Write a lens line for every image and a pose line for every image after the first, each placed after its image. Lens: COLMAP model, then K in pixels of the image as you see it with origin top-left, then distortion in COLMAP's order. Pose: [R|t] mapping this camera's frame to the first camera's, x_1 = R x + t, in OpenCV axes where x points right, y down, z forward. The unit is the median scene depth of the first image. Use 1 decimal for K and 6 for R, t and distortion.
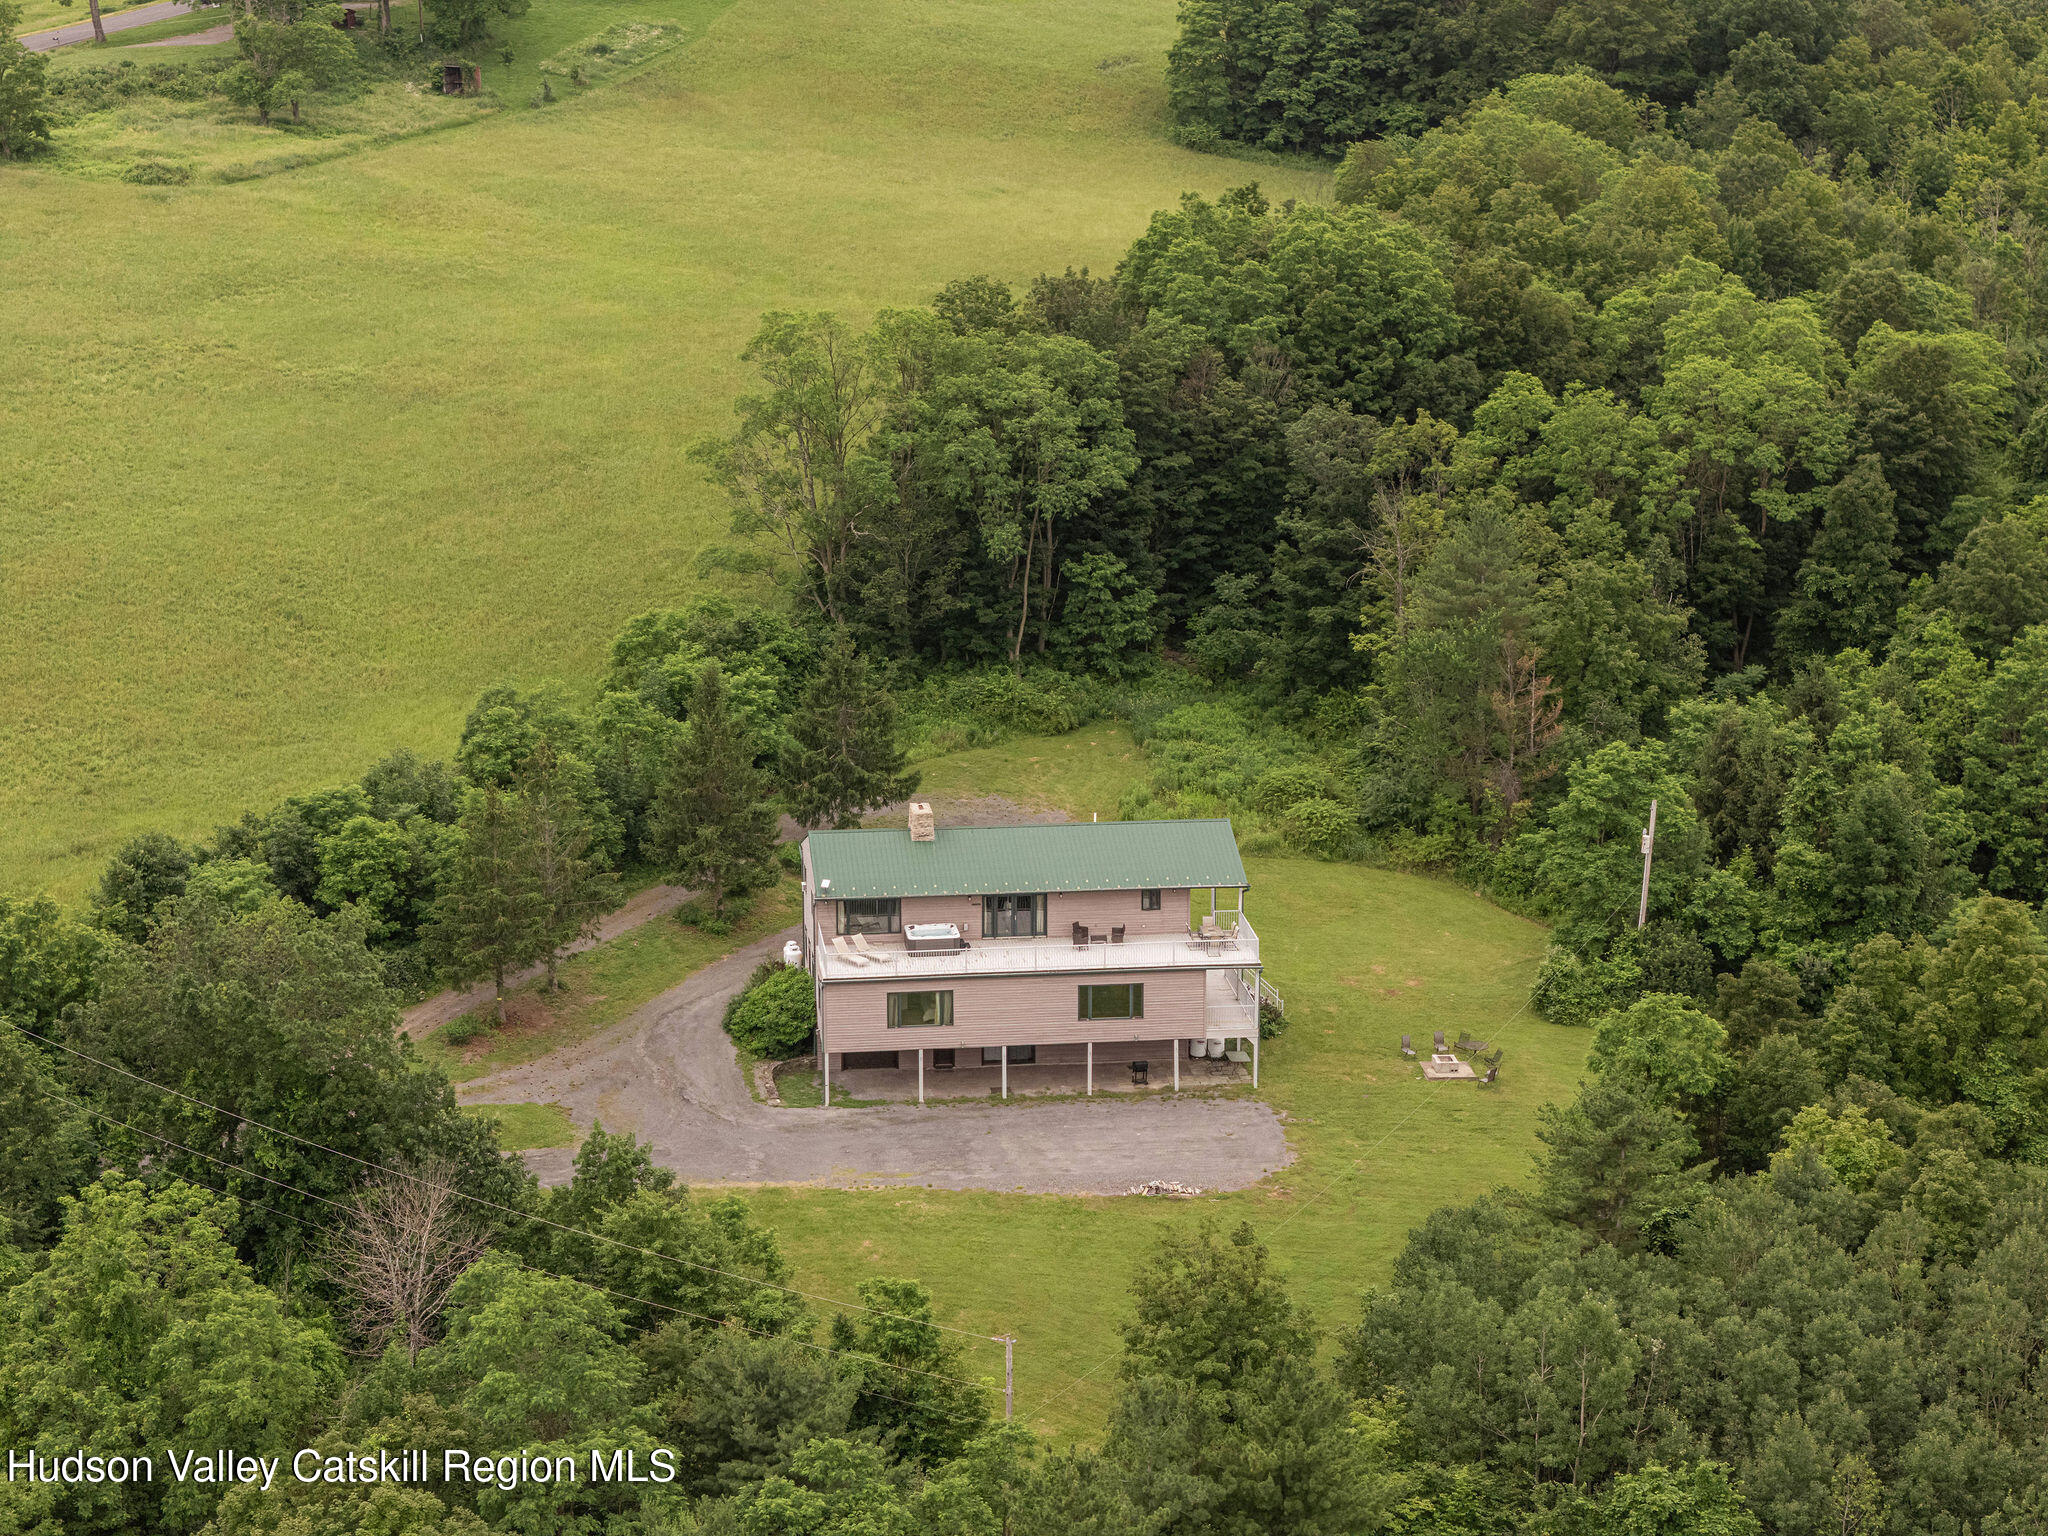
lens RADIAL K [[4114.9, 0, 1024.0], [0, 4114.9, 768.0], [0, 0, 1]] dist [0.023730, -0.232456]
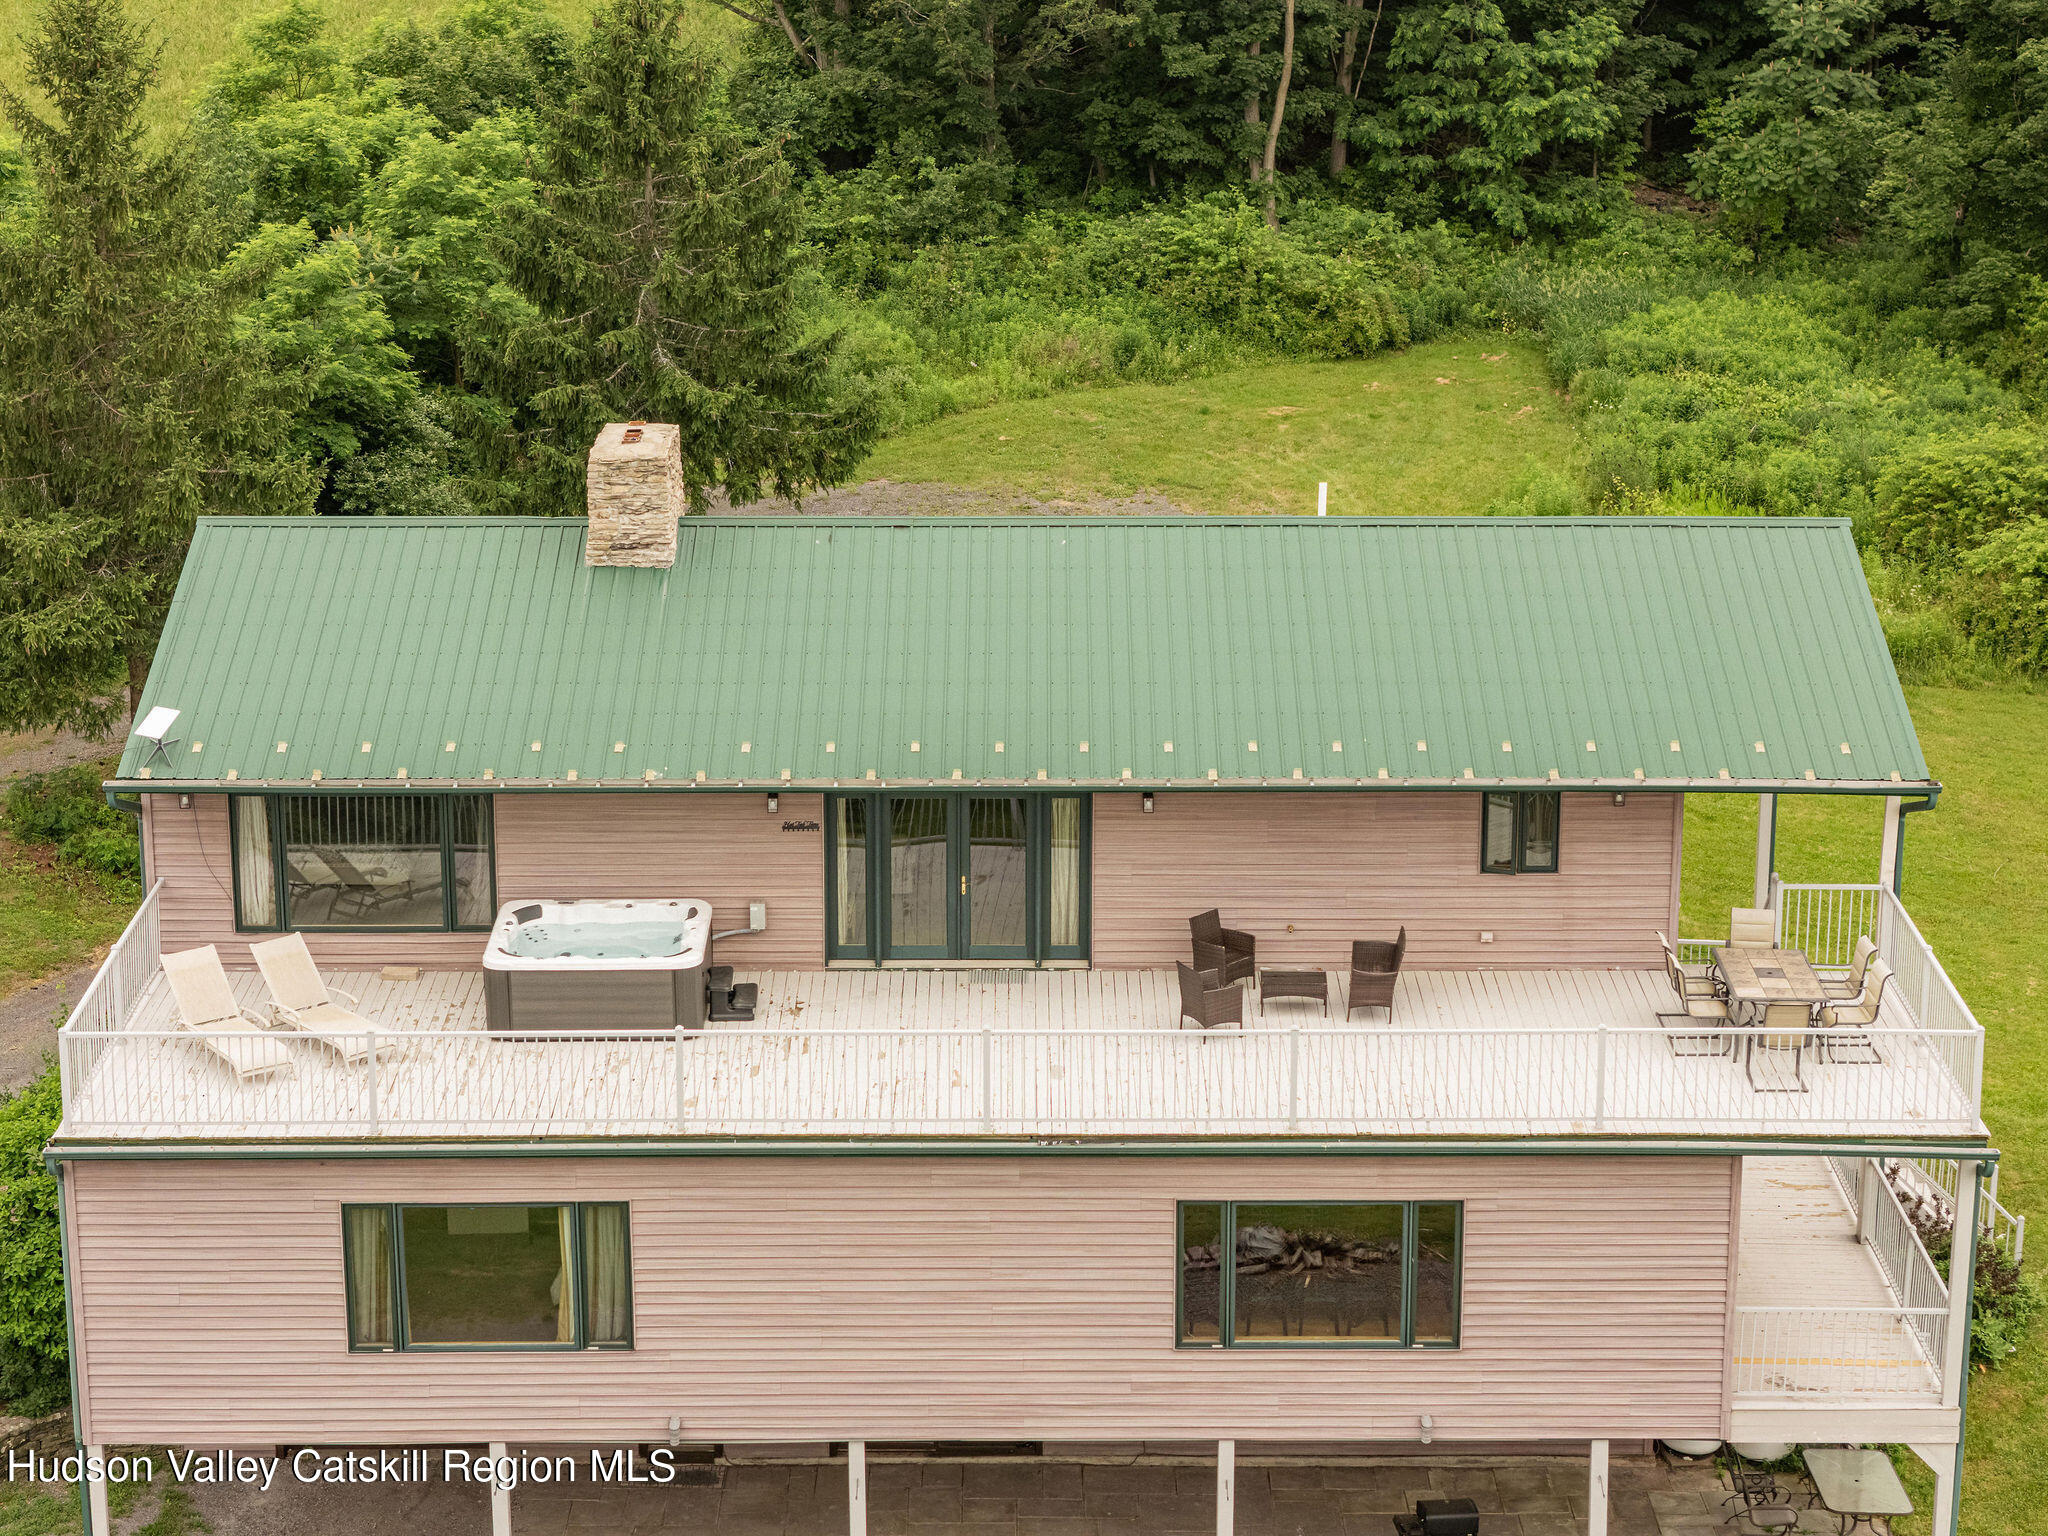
lens RADIAL K [[4114.9, 0, 1024.0], [0, 4114.9, 768.0], [0, 0, 1]] dist [0.023730, -0.232456]
pose [[0.992647, 0.033004, -0.116462, 0.025265], [-0.028137, 0.998671, 0.043189, 0.015629], [0.117733, -0.039594, 0.992256, 0.635409]]
